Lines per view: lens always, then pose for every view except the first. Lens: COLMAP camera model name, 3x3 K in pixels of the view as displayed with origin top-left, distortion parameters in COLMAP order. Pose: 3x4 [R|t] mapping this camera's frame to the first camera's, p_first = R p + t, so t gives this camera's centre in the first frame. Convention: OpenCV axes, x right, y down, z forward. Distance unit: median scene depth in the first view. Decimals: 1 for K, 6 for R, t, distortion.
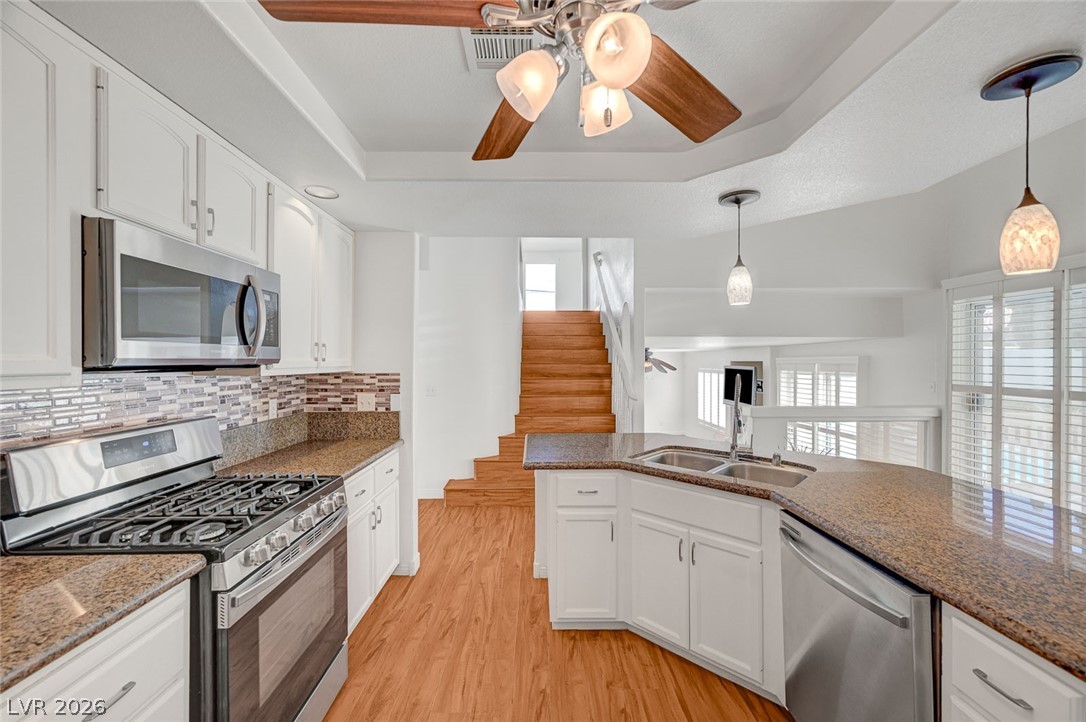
lens RADIAL K [[422.7, 0, 546.7], [0, 422.7, 364.2], [0, 0, 1]] dist [-0.001636, -0.000801]
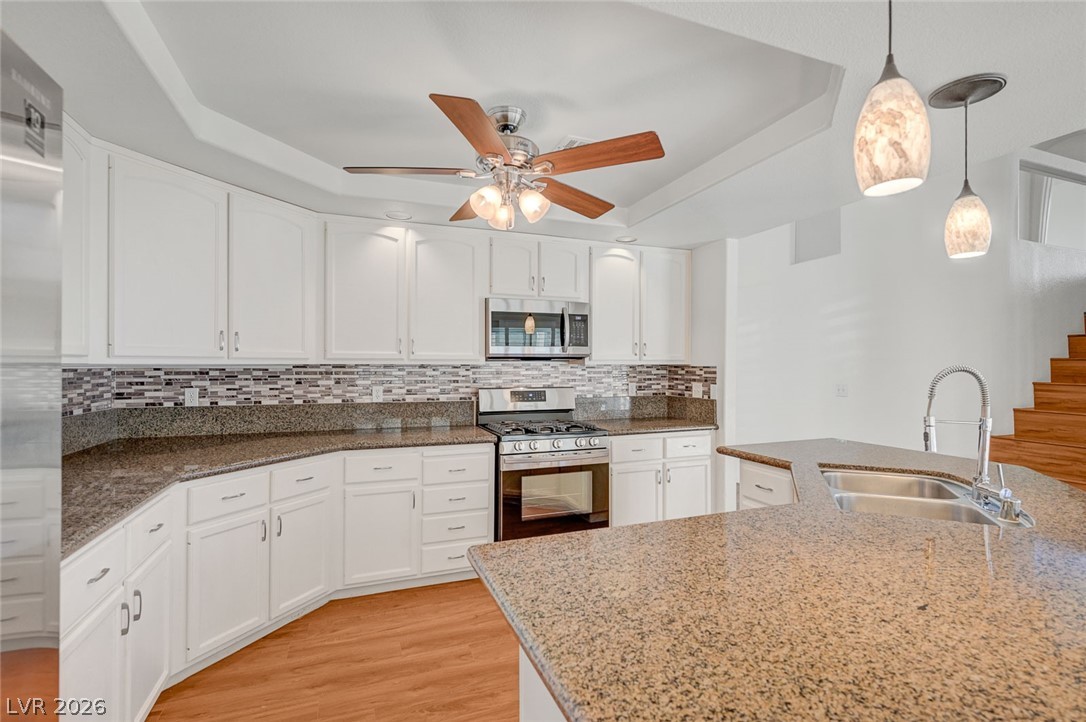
lens RADIAL K [[484.9, 0, 547.9], [0, 484.9, 361.9], [0, 0, 1]] dist [-0.011156, 0.000902]
pose [[0.356754, -0.004623, -0.934187, 0.734497], [-0.004932, 0.999965, -0.006832, 0.021562], [0.934185, 0.007045, 0.356719, 0.117618]]
